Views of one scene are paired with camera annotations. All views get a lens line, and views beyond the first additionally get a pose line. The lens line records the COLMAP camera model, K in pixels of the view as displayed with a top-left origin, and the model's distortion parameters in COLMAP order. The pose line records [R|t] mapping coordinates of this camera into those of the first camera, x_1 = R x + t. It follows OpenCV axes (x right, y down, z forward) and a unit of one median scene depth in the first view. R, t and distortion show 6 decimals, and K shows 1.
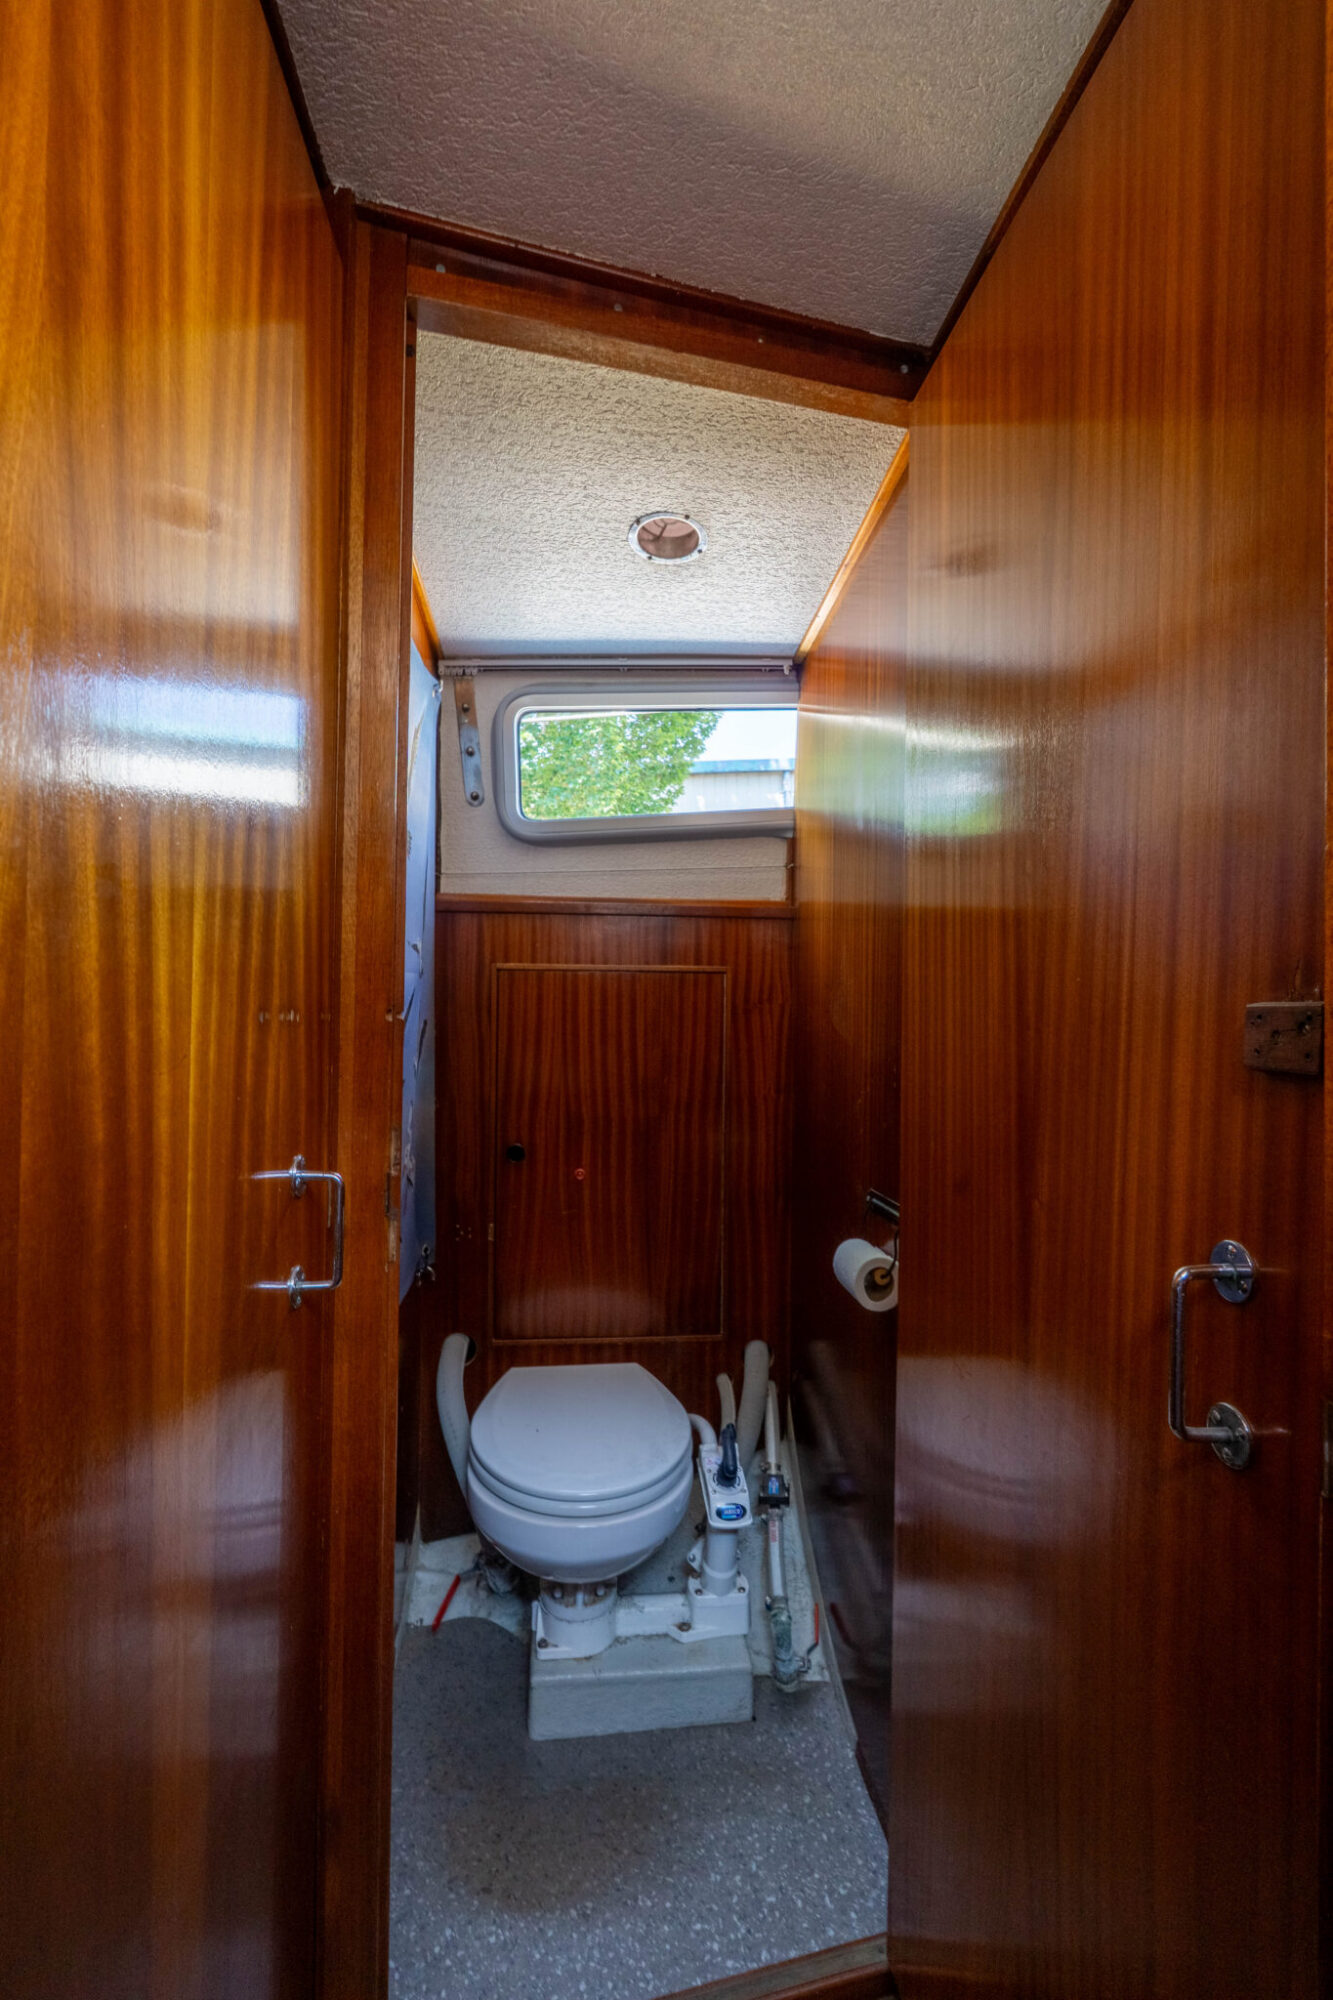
lens RADIAL K [[909.7, 0, 666.5], [0, 909.7, 1000.0], [0, 0, 1]] dist [0.003163, 0.000151]
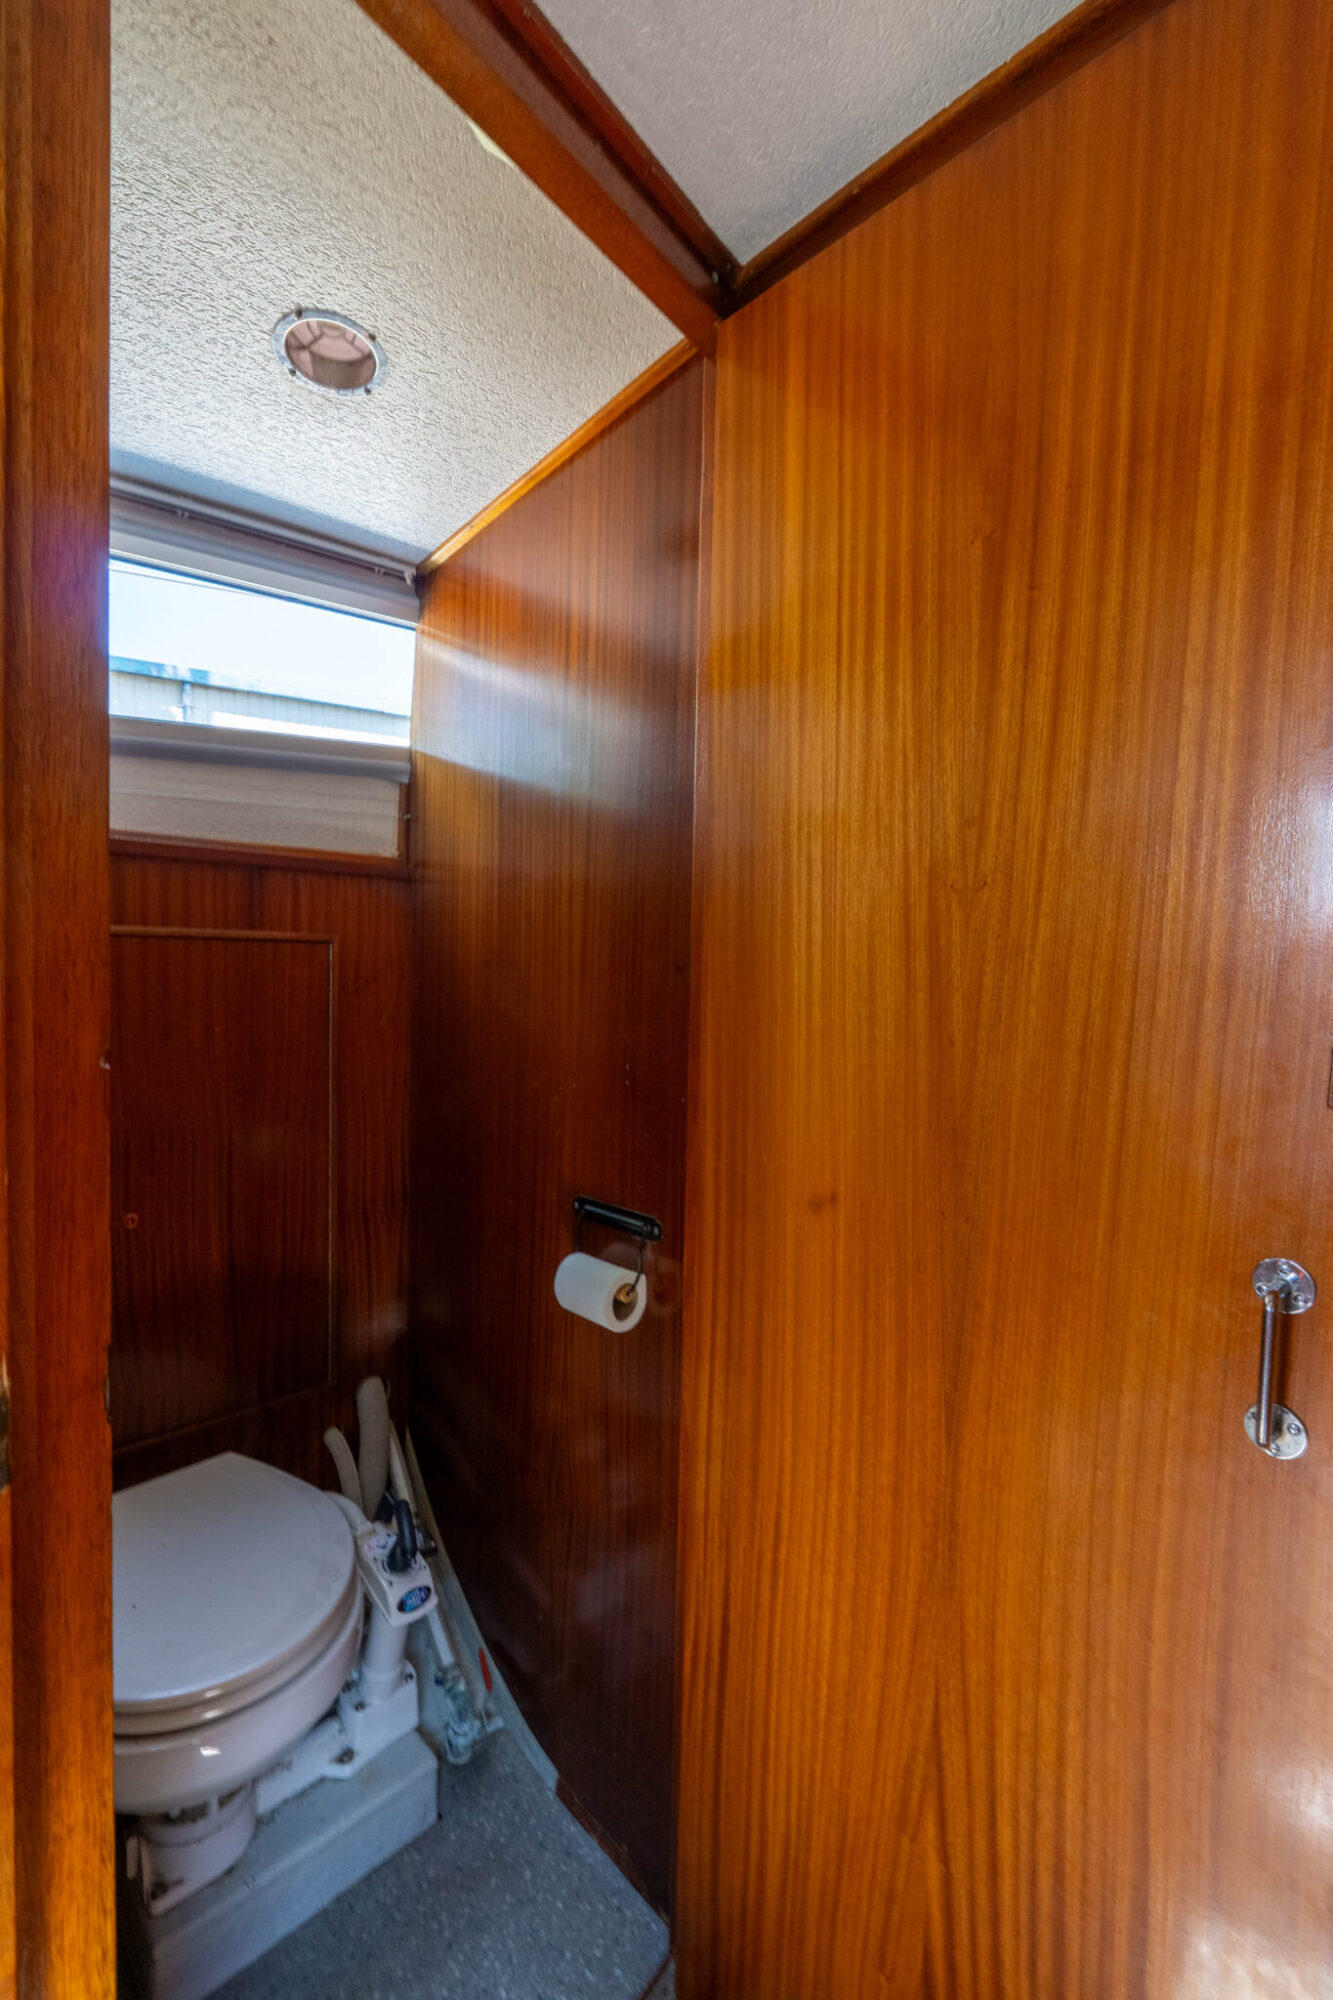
lens RADIAL K [[886.4, 0, 666.5], [0, 886.4, 1000.0], [0, 0, 1]] dist [-0.003814, 0.000271]
pose [[0.781625, -0.016473, 0.623531, -0.234048], [-0.022156, 0.998287, 0.054148, -0.033892], [-0.623355, -0.056138, 0.779921, 0.243257]]
